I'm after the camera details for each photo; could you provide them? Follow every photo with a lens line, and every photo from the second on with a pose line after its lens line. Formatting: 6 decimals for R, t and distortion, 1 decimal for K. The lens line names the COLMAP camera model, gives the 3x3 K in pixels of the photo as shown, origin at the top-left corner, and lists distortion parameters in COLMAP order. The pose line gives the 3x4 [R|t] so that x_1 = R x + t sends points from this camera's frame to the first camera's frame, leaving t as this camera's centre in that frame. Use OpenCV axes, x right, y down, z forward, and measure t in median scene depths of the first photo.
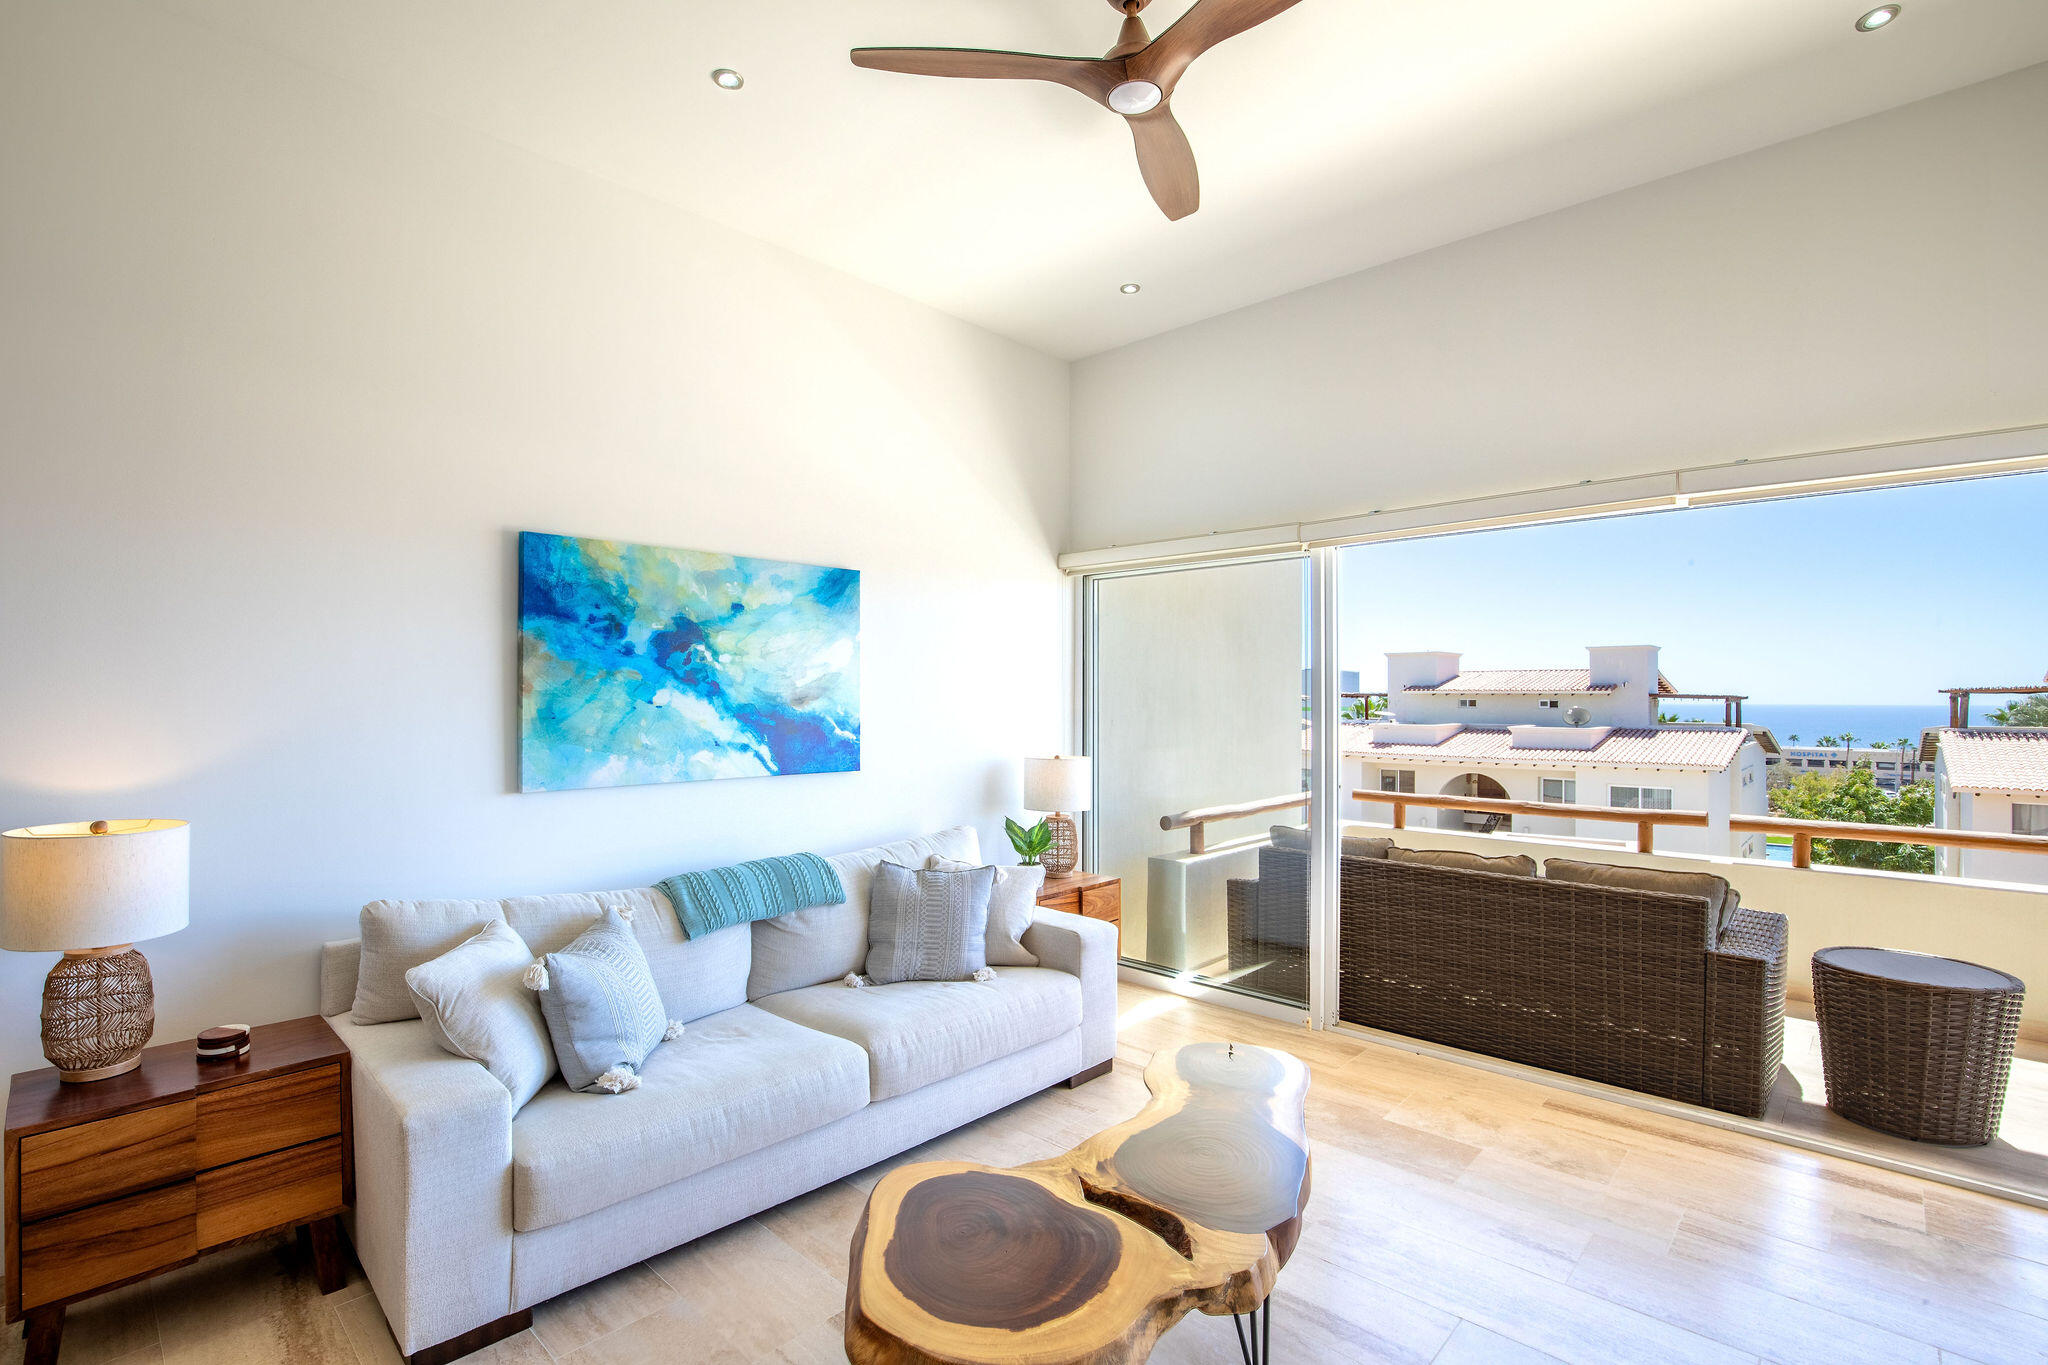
lens RADIAL K [[931.0, 0, 1024.0], [0, 931.0, 682.5], [0, 0, 1]] dist [-0.039592, 0.007469]
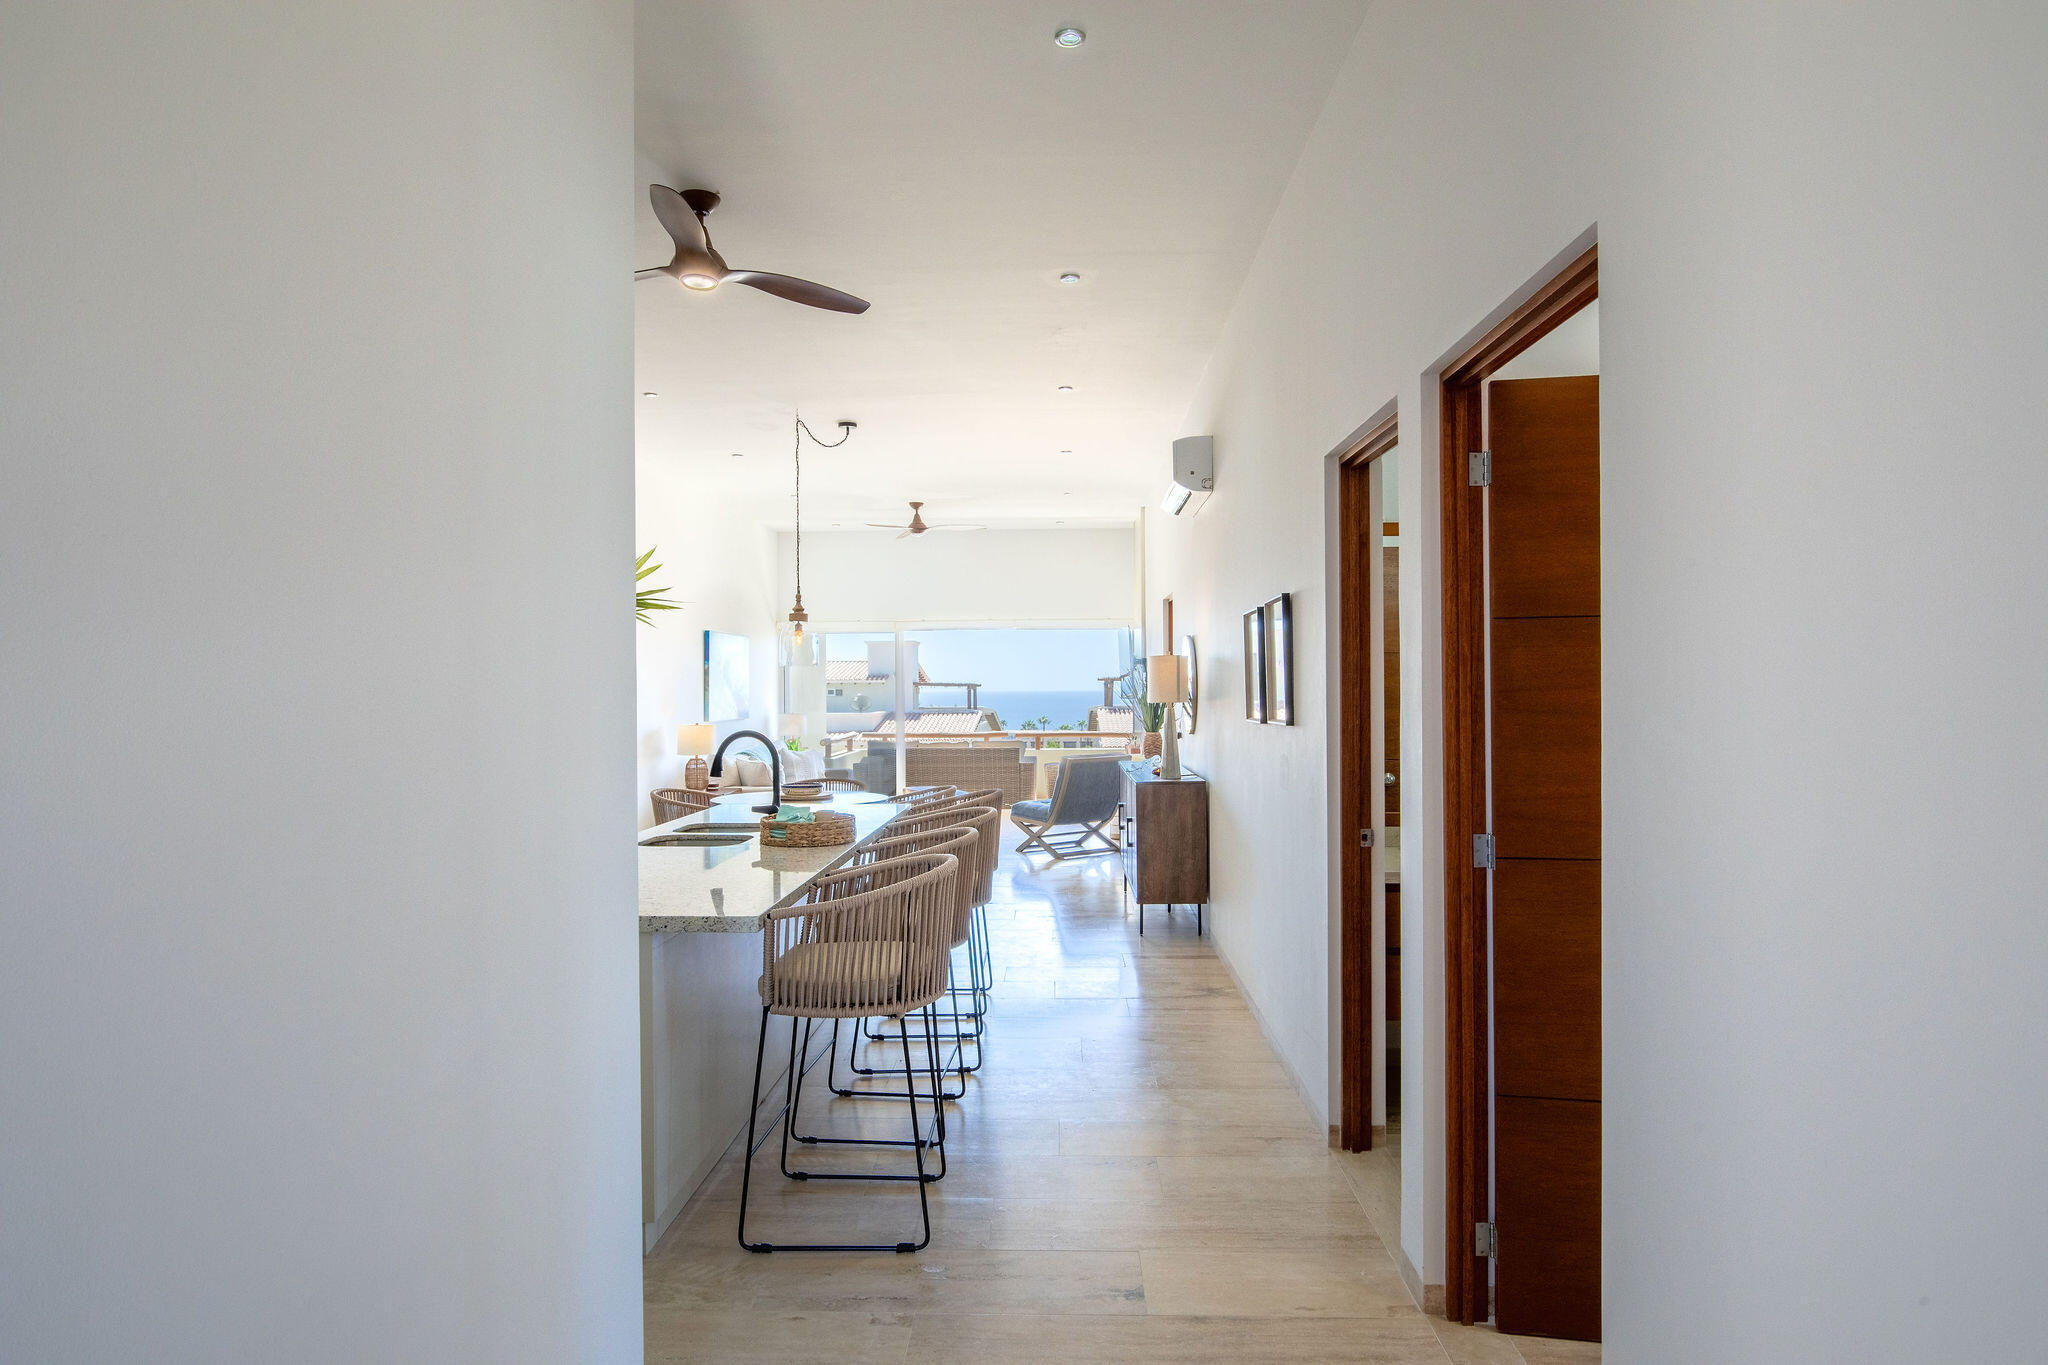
lens RADIAL K [[1158.7, 0, 1024.0], [0, 1158.7, 682.5], [0, 0, 1]] dist [-0.018010, -0.000016]
pose [[0.750522, -0.005849, 0.660820, -1.771737], [-0.001625, 0.999941, 0.010696, -0.036078], [-0.660844, -0.009101, 0.750468, -1.903563]]
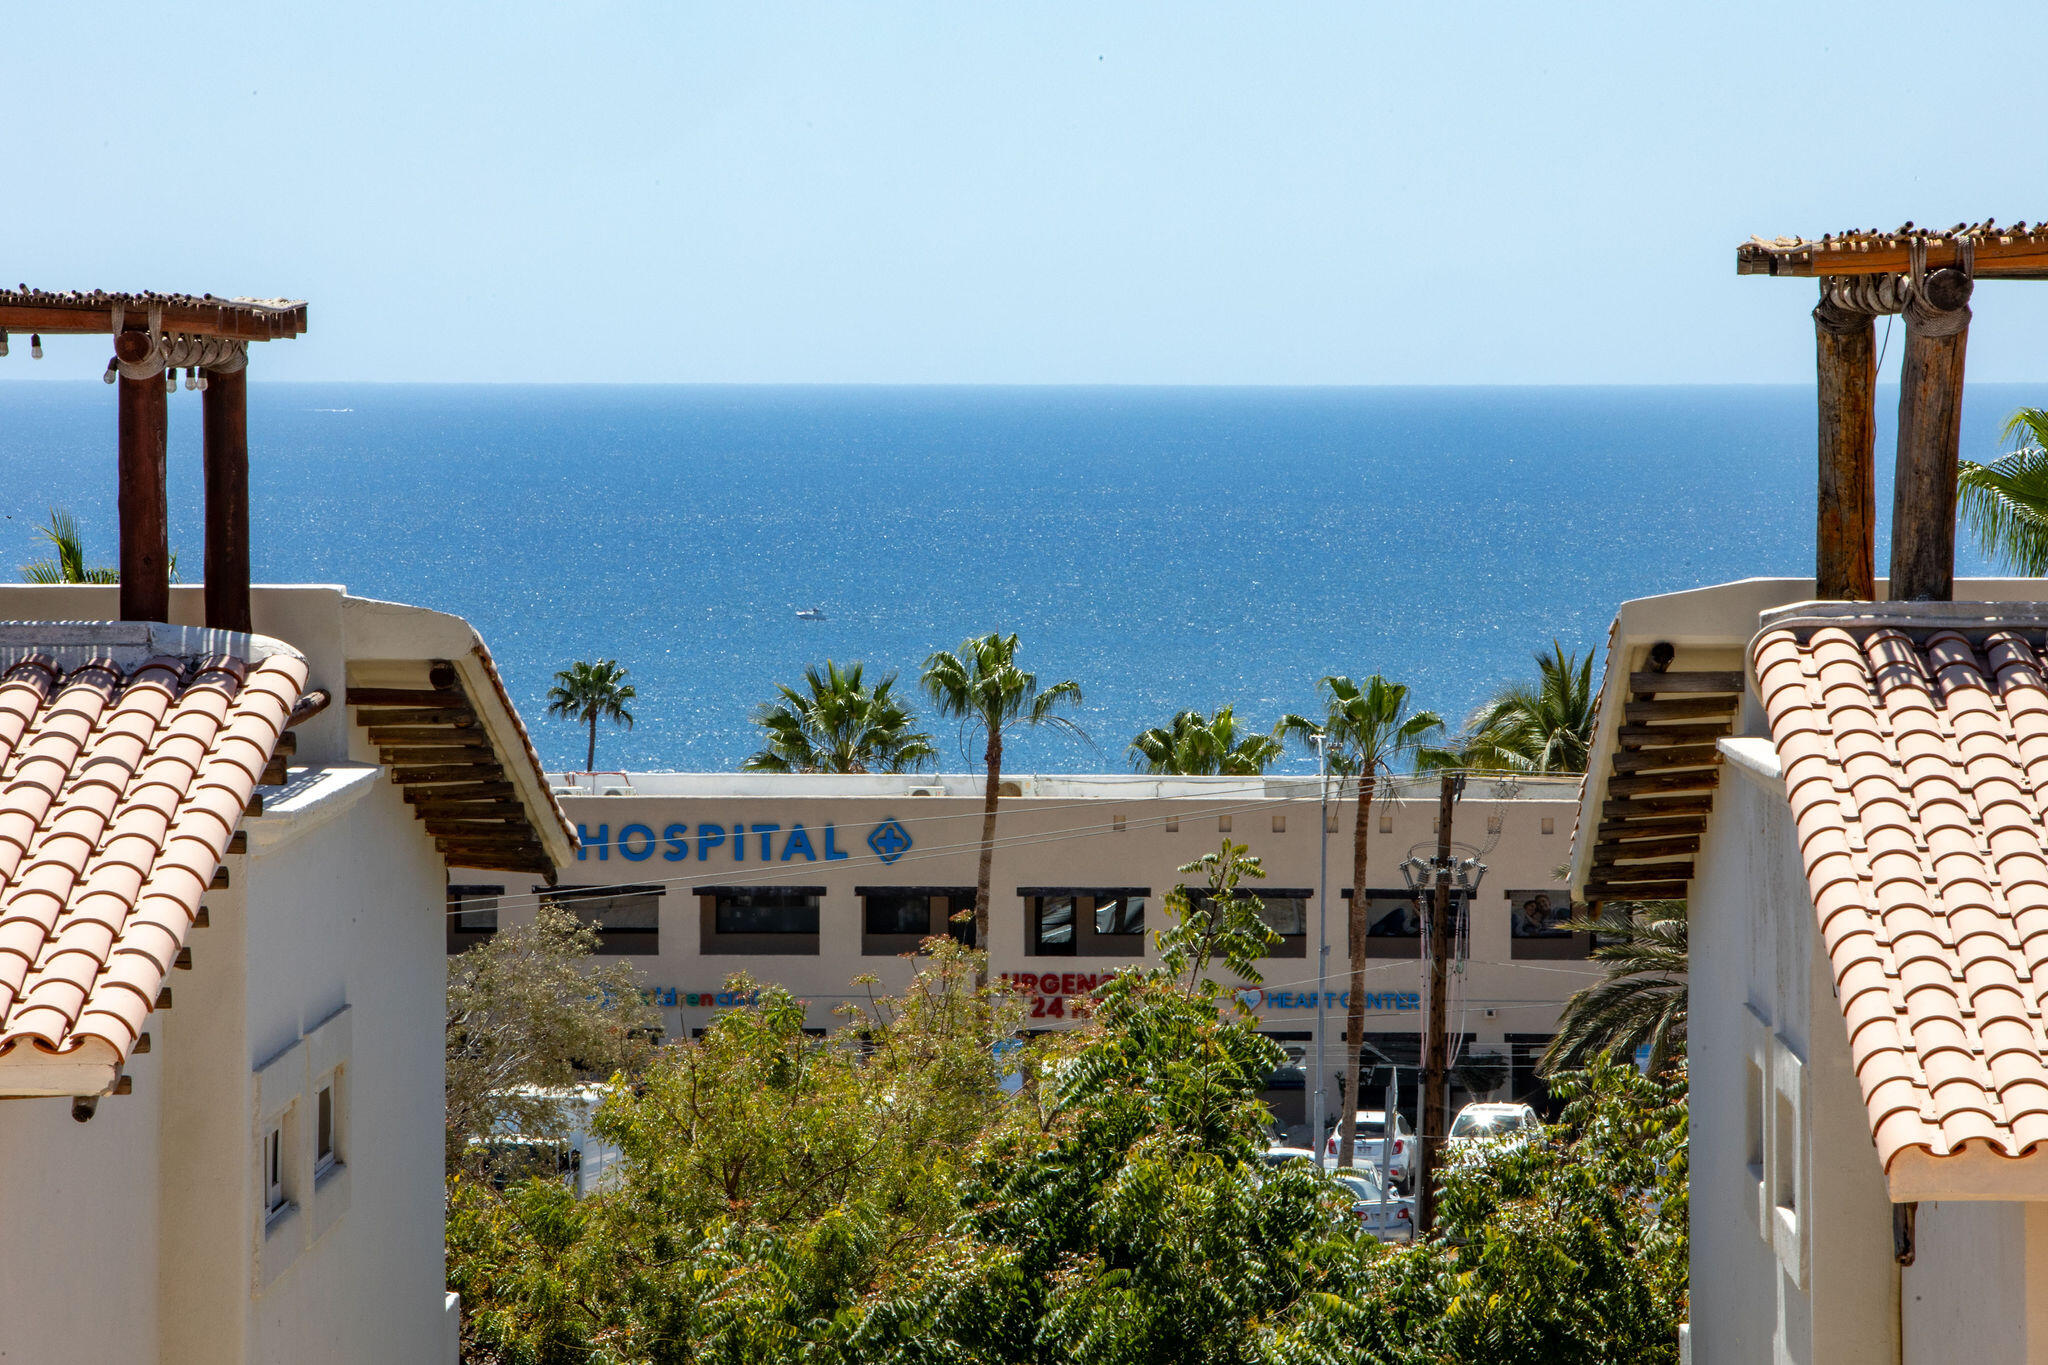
lens RADIAL K [[10791.0, 0, 1026.4], [0, 10791.0, 718.8], [0, 0, 1]] dist [1.841518, -16.748216]
pose [[0.735964, -0.025958, 0.676523, 0.540695], [-0.009780, 0.998753, 0.048961, 0.012153], [-0.676950, -0.042649, 0.734792, 0.788533]]
